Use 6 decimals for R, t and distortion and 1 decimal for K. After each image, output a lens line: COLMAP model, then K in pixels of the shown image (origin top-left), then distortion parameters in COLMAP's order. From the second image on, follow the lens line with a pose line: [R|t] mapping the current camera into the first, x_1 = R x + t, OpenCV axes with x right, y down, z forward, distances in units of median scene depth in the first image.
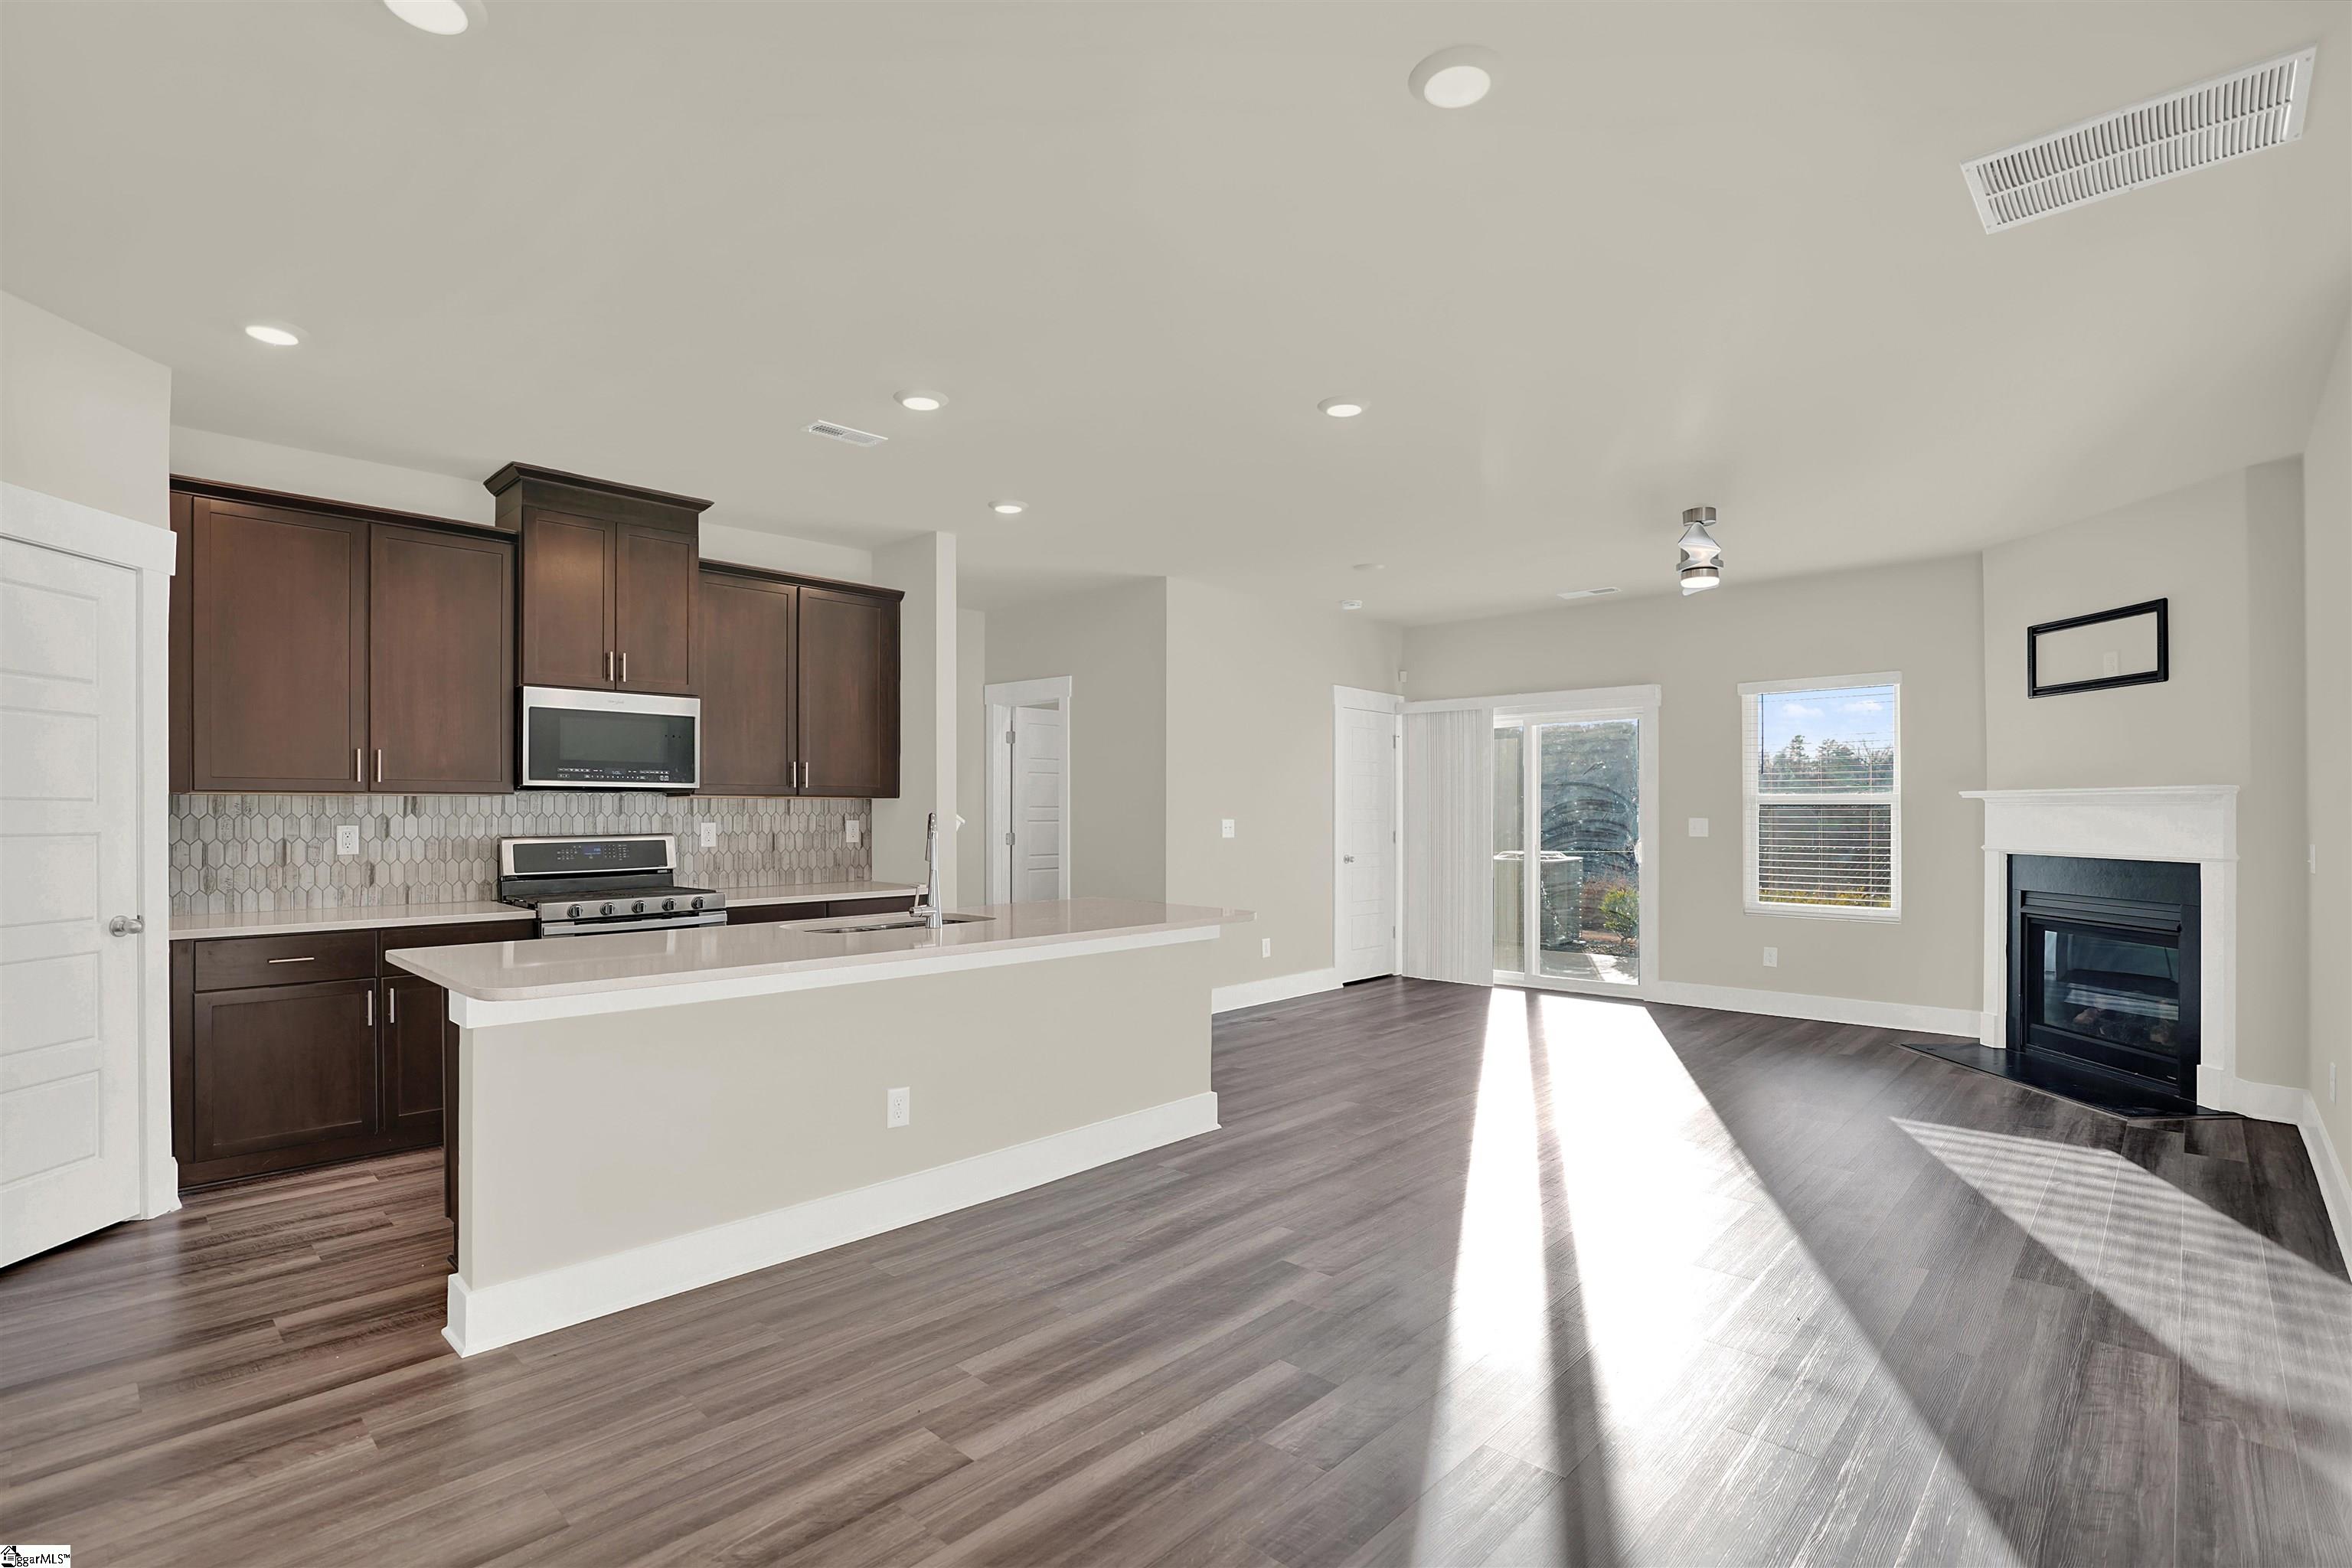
lens RADIAL K [[1107.3, 0, 1172.5], [0, 1107.3, 794.7], [0, 0, 1]] dist [-0.066944, 0.026400]
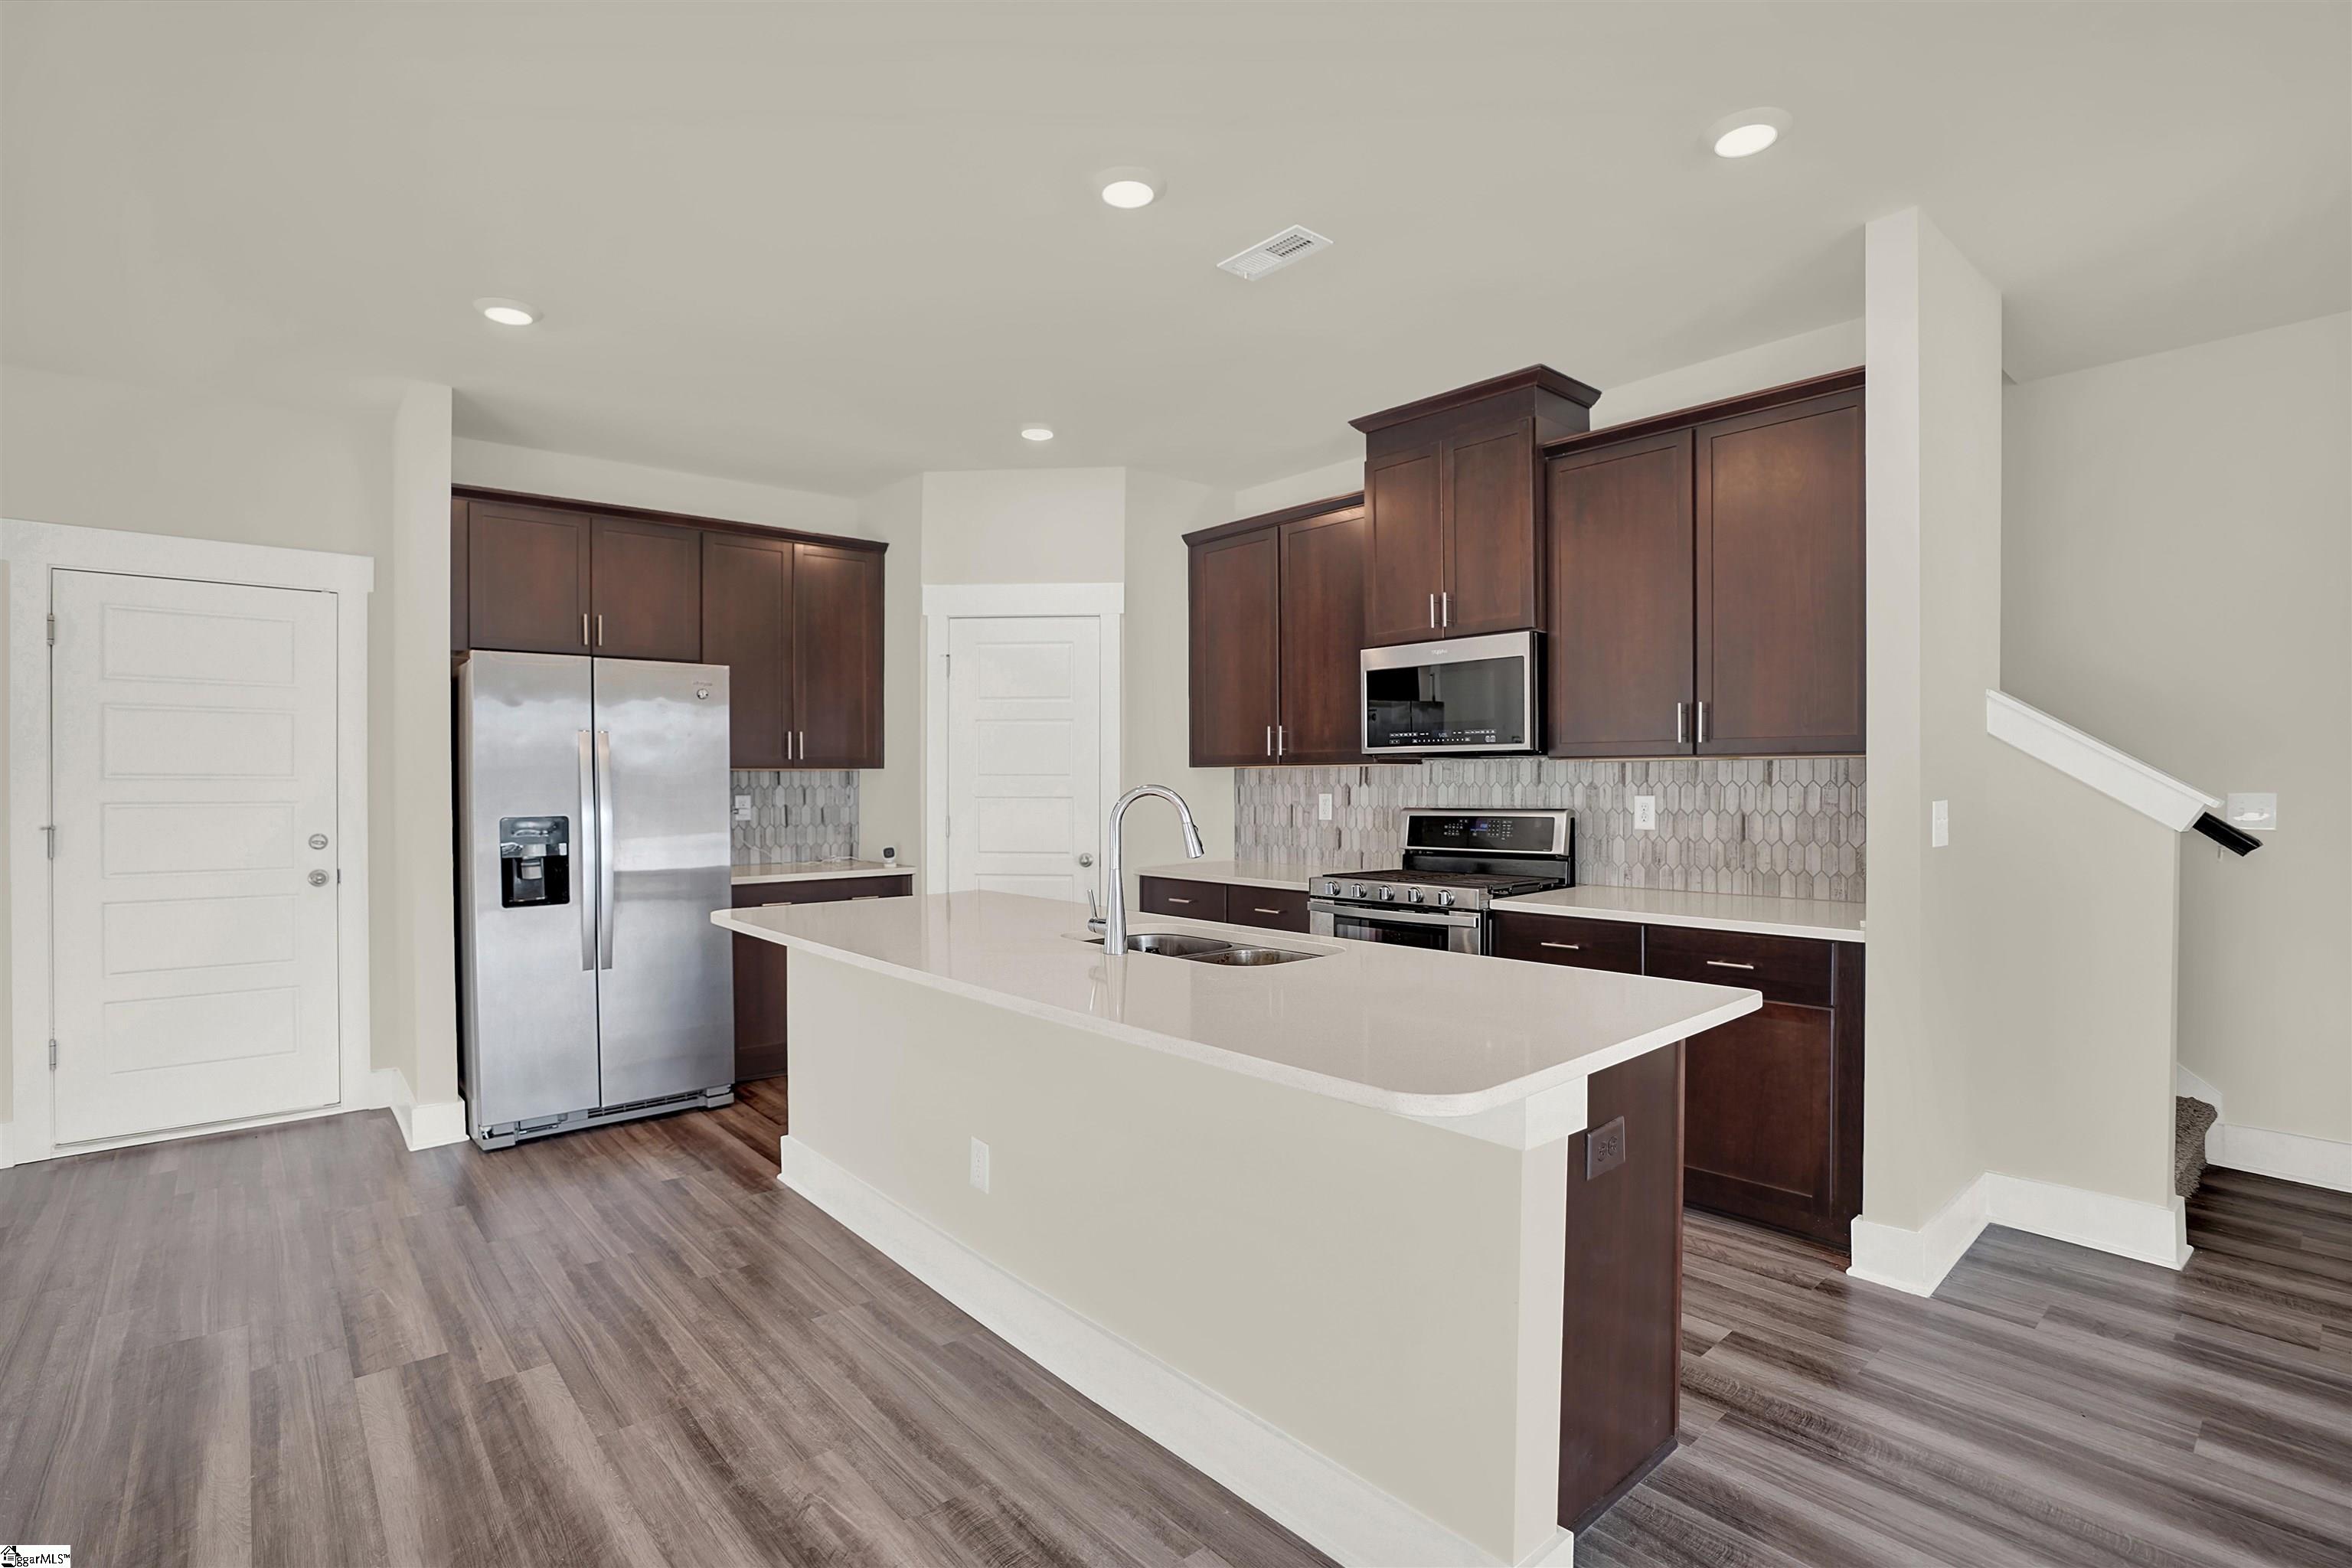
lens RADIAL K [[1107.3, 0, 1172.5], [0, 1107.3, 794.7], [0, 0, 1]] dist [-0.066944, 0.026400]
pose [[-0.089836, 0.012216, -0.995882, 0.395662], [0.018047, 0.999781, 0.010635, 0.014515], [0.995793, -0.017017, -0.090037, 0.946959]]
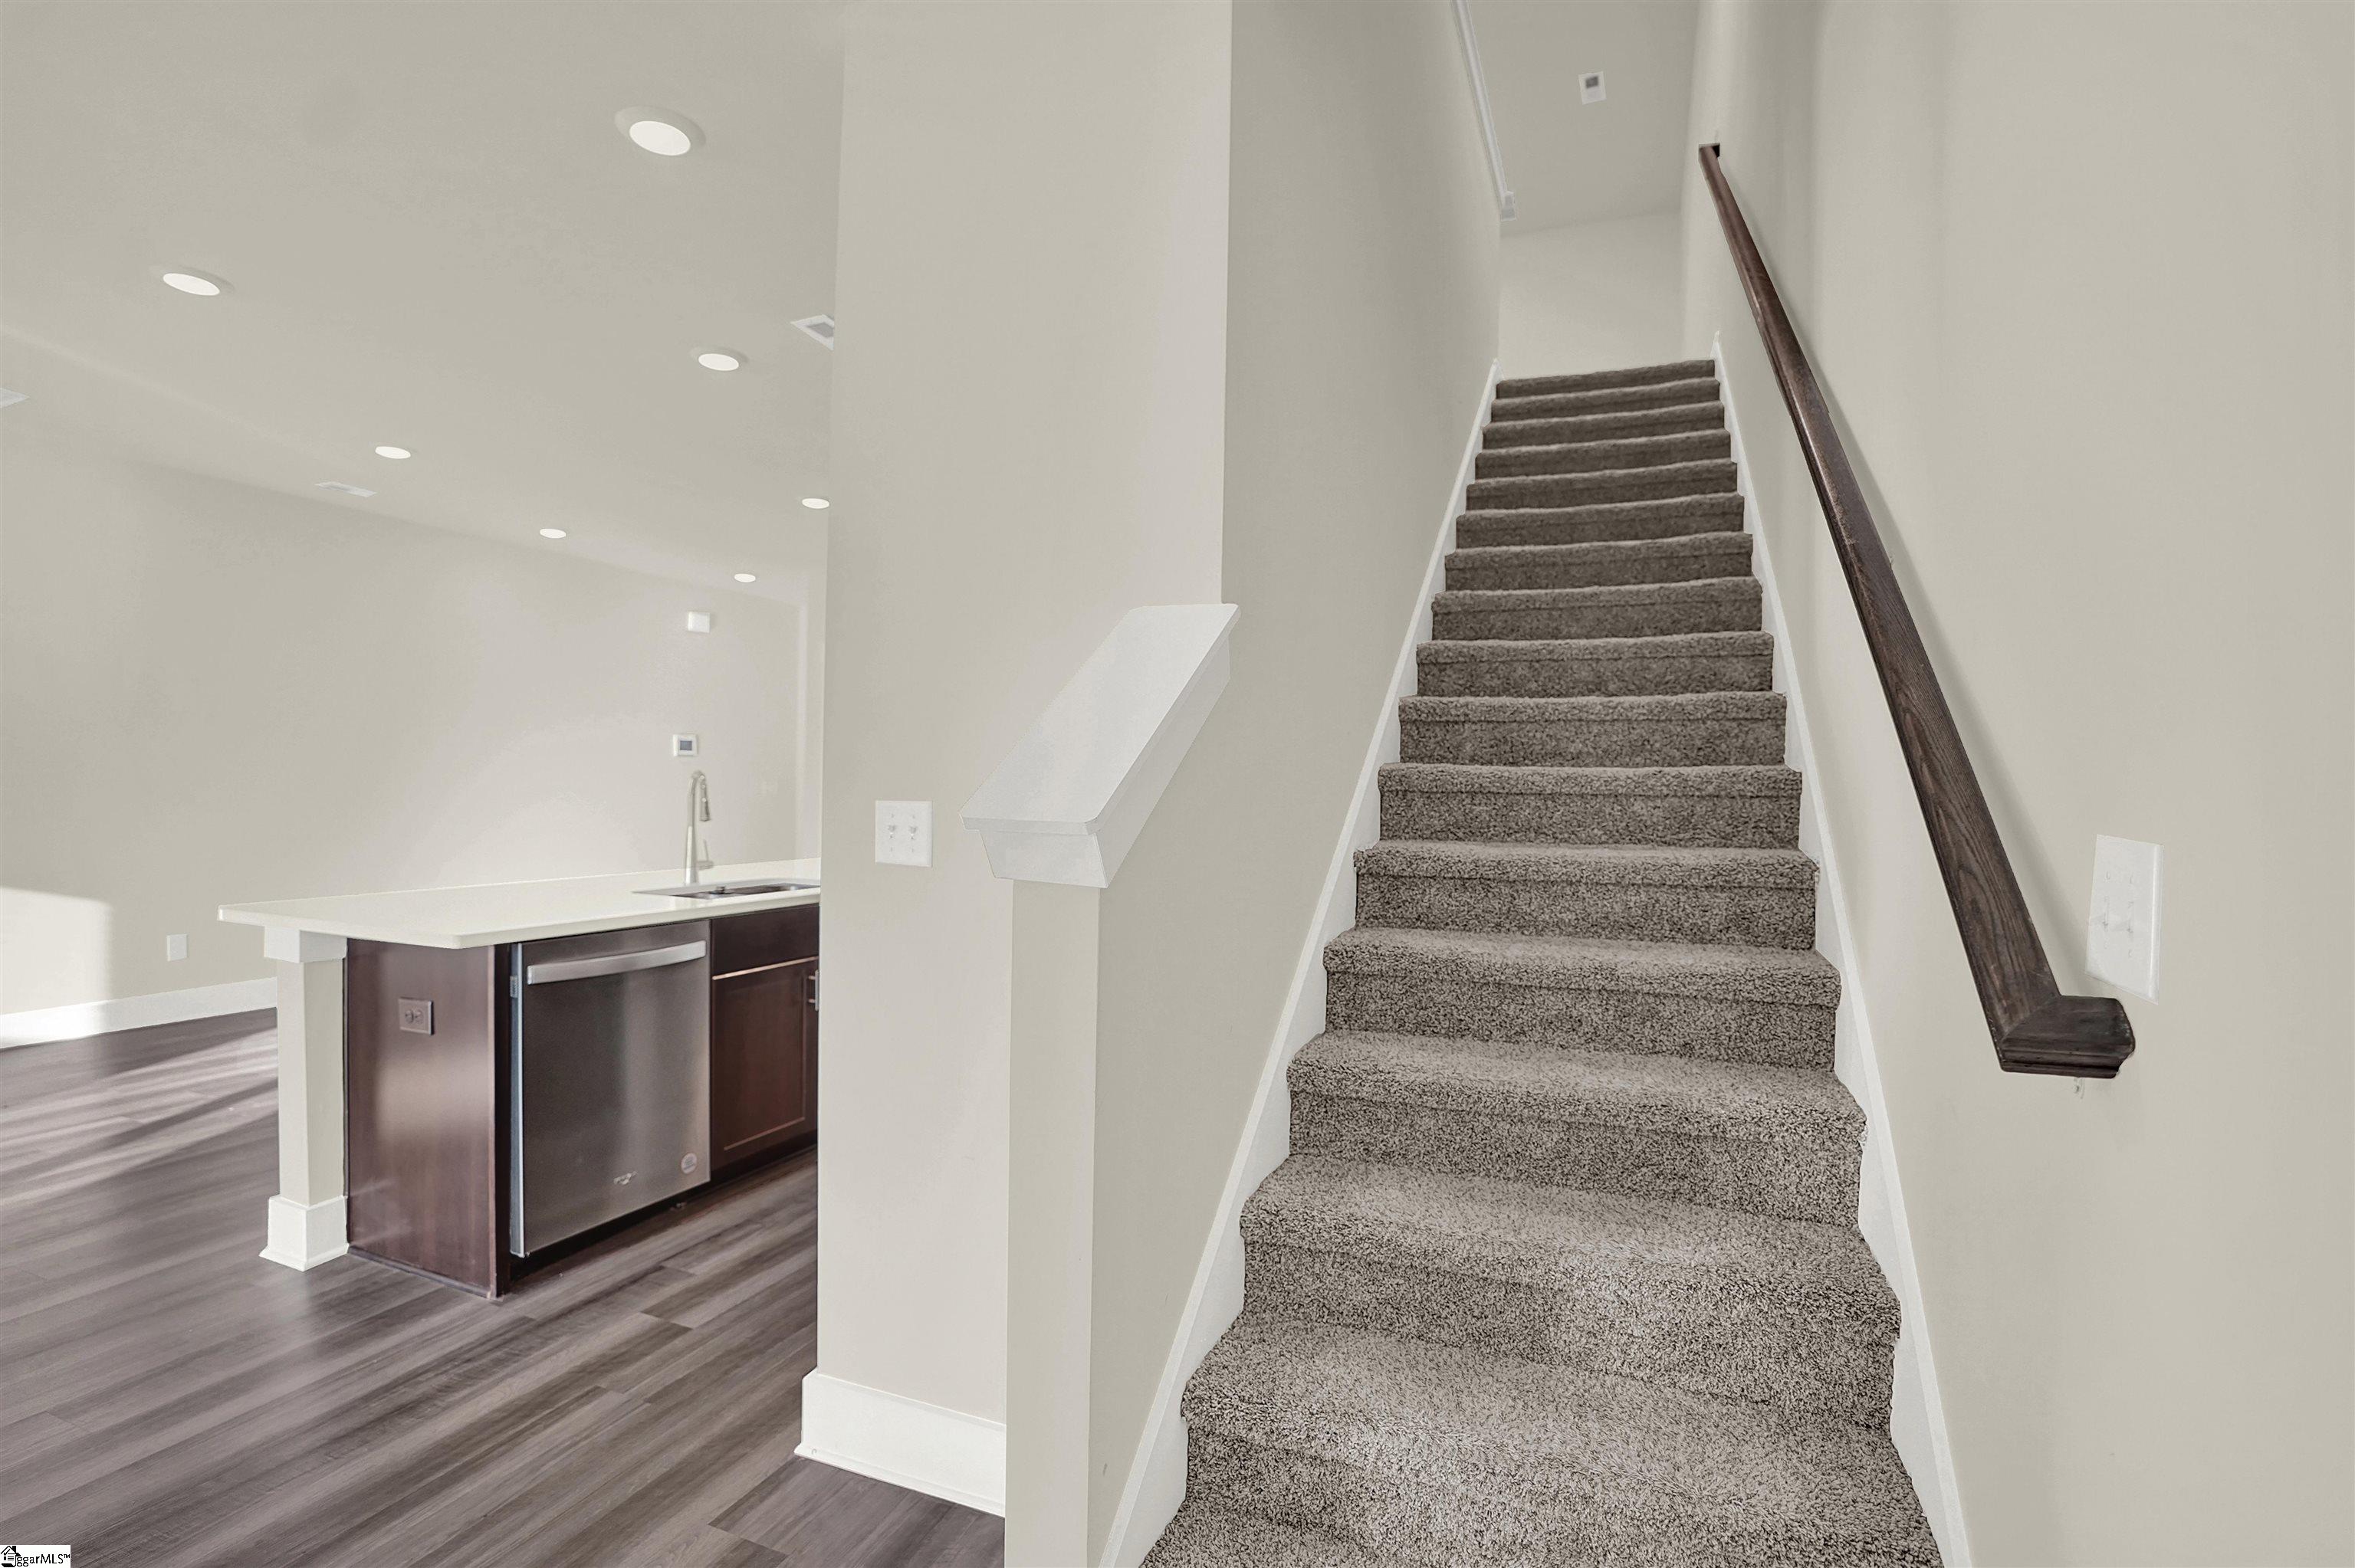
lens RADIAL K [[1108.5, 0, 1174.0], [0, 1108.5, 794.7], [0, 0, 1]] dist [-0.066944, 0.026400]
pose [[-0.932881, -0.011630, -0.359998, -0.224628], [-0.010881, 0.999932, -0.004107, 0.031687], [0.360021, 0.000086, -0.932944, 1.801651]]
